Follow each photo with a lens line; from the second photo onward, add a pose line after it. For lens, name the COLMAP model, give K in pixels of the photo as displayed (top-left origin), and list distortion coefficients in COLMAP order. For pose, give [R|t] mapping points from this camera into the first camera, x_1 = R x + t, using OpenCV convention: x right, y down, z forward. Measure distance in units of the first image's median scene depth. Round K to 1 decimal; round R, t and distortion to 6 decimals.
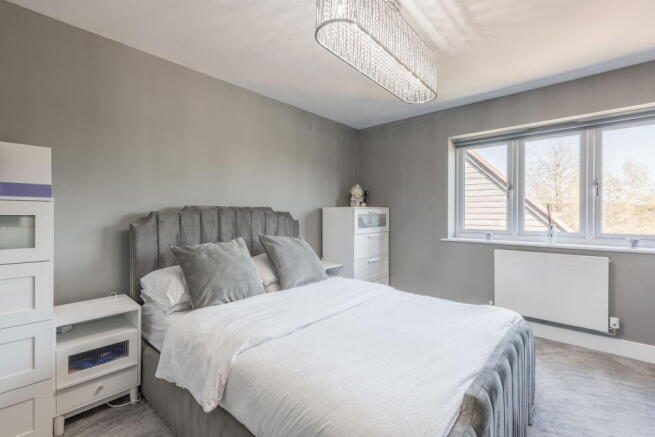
lens RADIAL K [[286.1, 0, 327.5], [0, 286.1, 218.5], [0, 0, 1]] dist [0.015402, -0.000455]
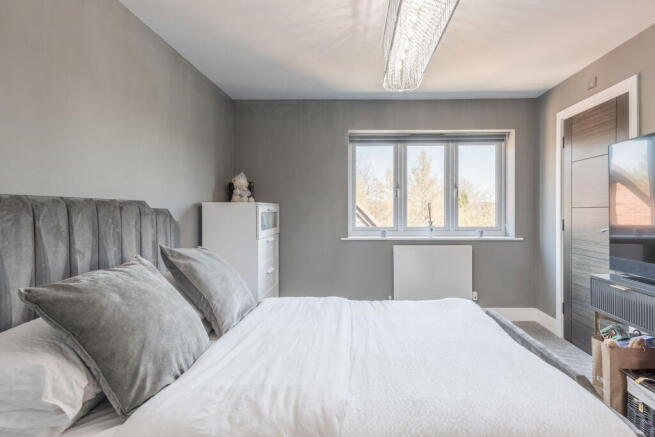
lens RADIAL K [[335.0, 0, 327.5], [0, 335.0, 218.5], [0, 0, 1]] dist [0.018349, 0.000133]
pose [[0.760163, -0.015832, 0.649539, -0.375620], [0.012539, 0.999874, 0.009696, -0.005176], [-0.649611, 0.000774, 0.760266, 0.228151]]
